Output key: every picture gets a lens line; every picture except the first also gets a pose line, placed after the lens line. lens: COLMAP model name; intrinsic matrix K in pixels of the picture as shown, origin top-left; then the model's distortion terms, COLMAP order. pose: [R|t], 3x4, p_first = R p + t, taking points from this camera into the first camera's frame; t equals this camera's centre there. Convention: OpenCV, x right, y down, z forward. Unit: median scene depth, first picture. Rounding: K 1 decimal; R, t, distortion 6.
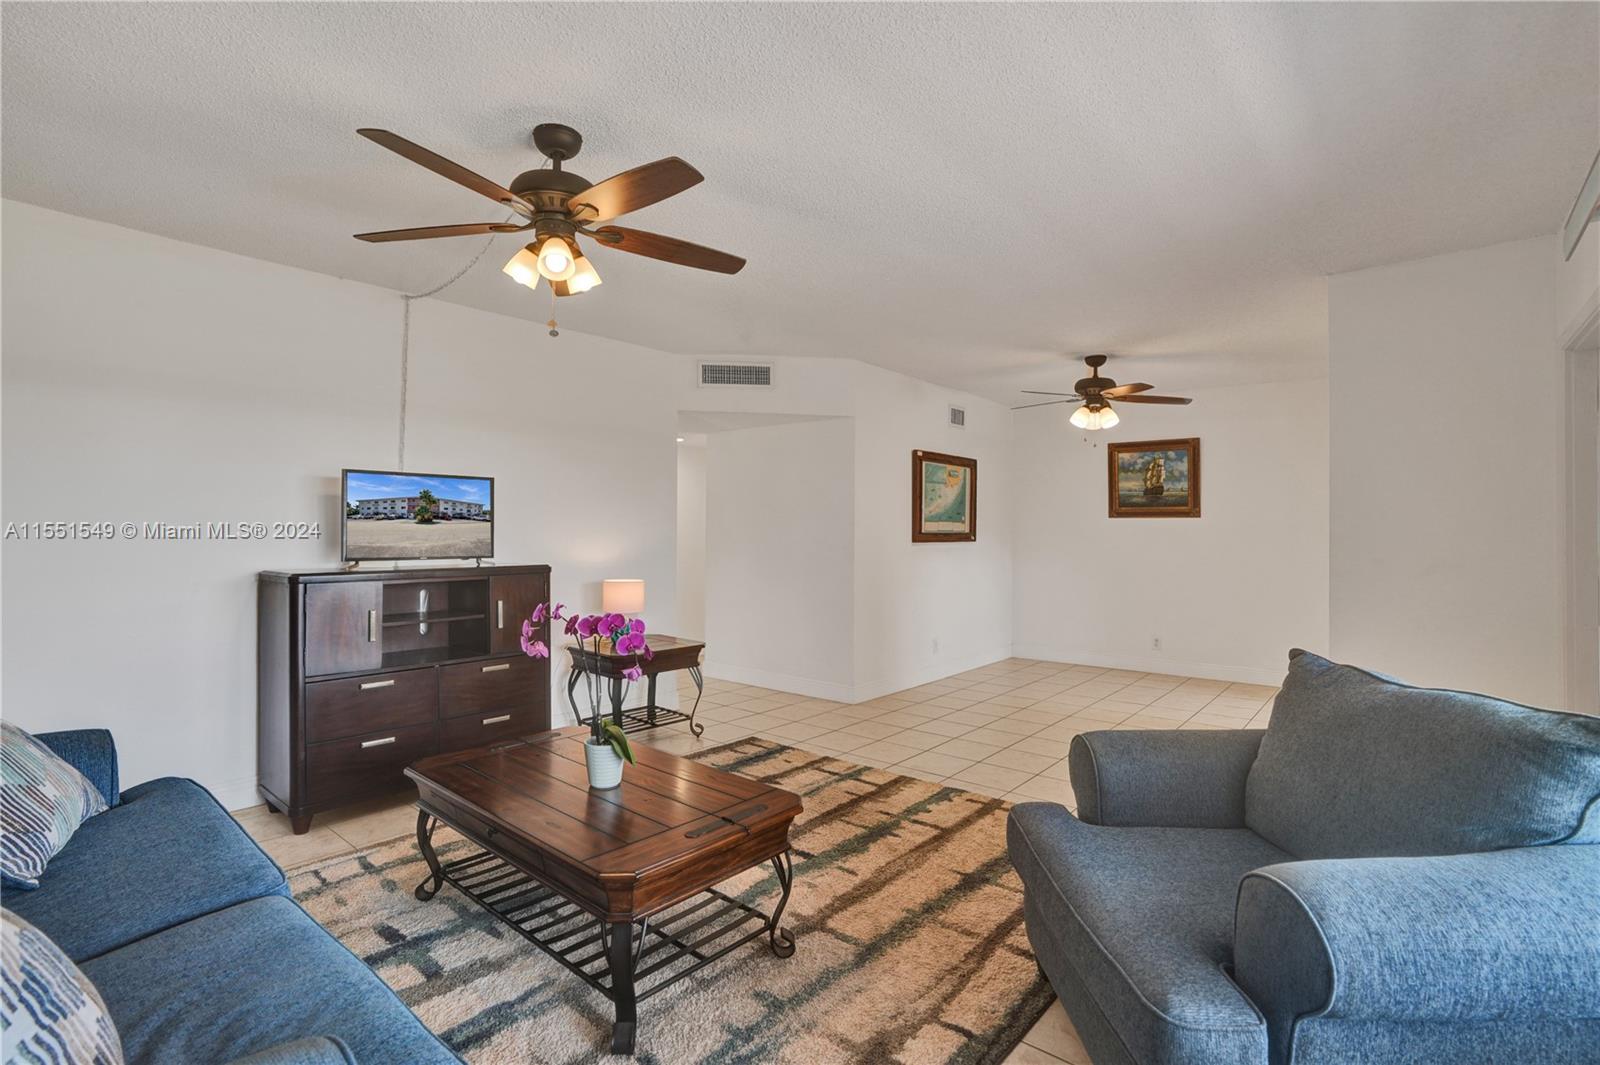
lens RADIAL K [[750.7, 0, 805.0], [0, 750.7, 527.0], [0, 0, 1]] dist [-0.063198, 0.034530]
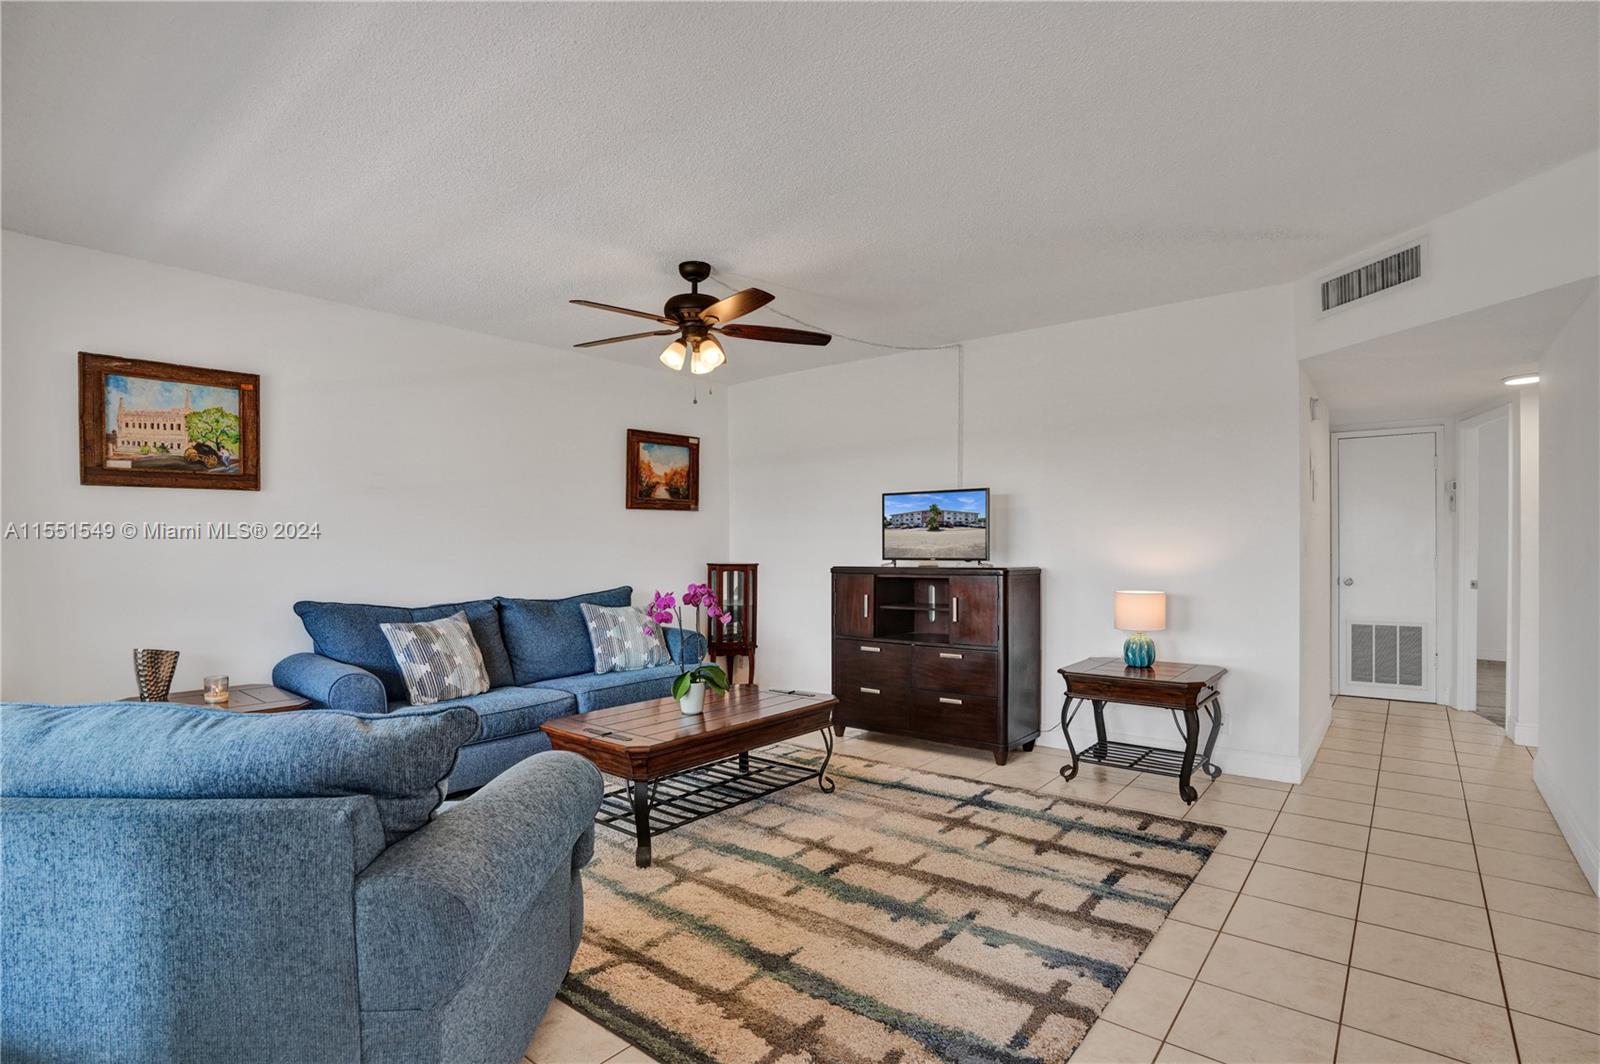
lens RADIAL K [[772.0, 0, 801.9], [0, 772.0, 545.3], [0, 0, 1]] dist [-0.080796, 0.037866]
pose [[0.025870, -0.005632, -0.999649, 0.673198], [0.008749, 0.999947, -0.005407, 0.021309], [0.999627, -0.008606, 0.025918, 0.652876]]
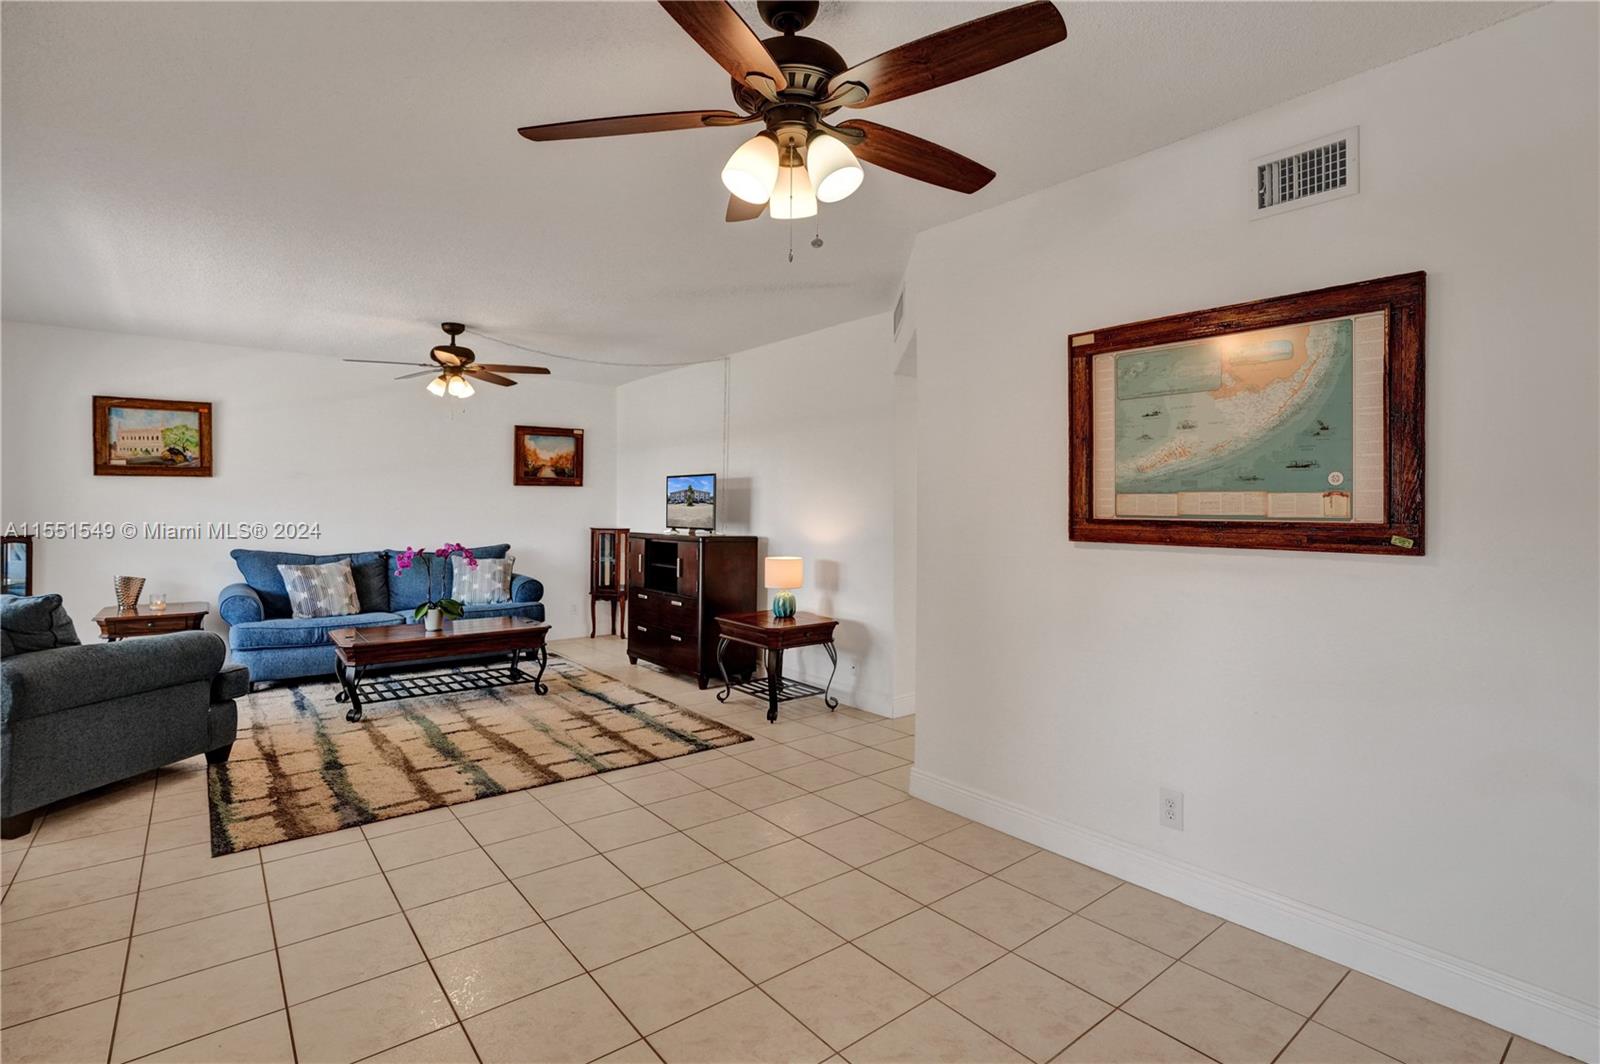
lens RADIAL K [[760.4, 0, 809.7], [0, 760.4, 505.7], [0, 0, 1]] dist [-0.066685, 0.035675]
pose [[-0.179376, -0.008325, -0.983745, 0.907245], [-0.003438, 0.999963, -0.007836, 0.005523], [0.983775, 0.001977, -0.179398, 1.350765]]
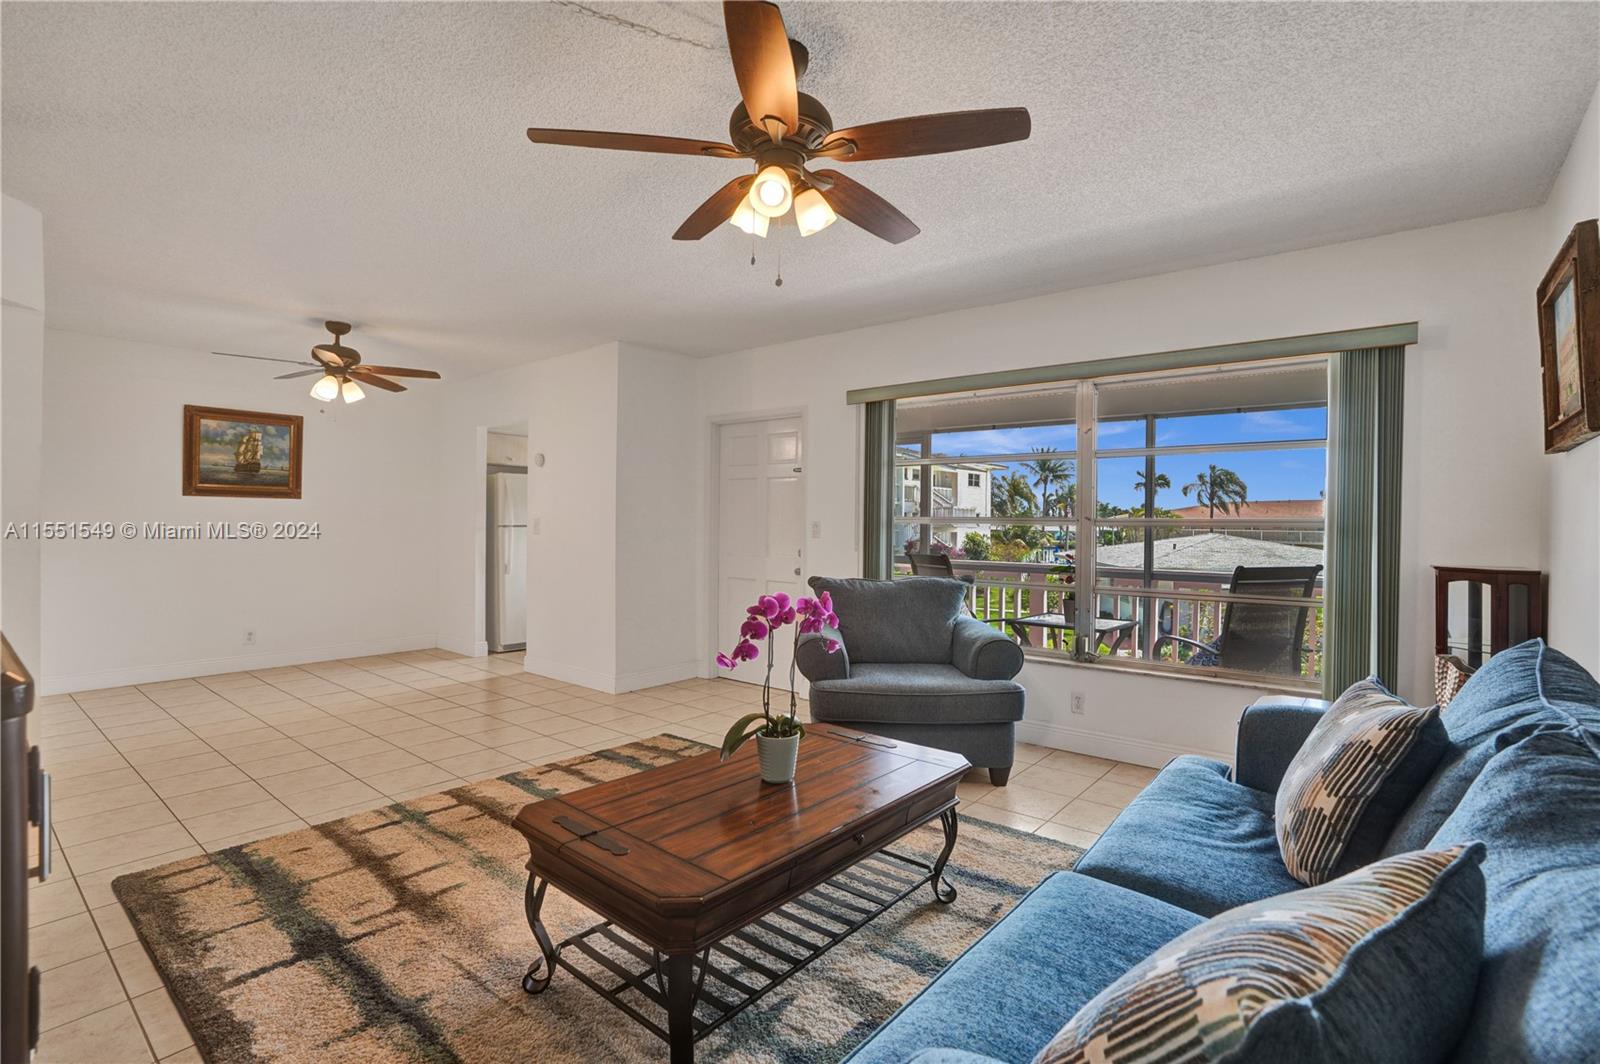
lens RADIAL K [[750.7, 0, 805.0], [0, 750.7, 526.5], [0, 0, 1]] dist [-0.063198, 0.034530]
pose [[-0.018048, -0.011242, 0.999774, -0.677475], [-0.012053, 0.999867, 0.011025, 0.007567], [-0.999764, -0.011852, -0.018181, 0.547694]]
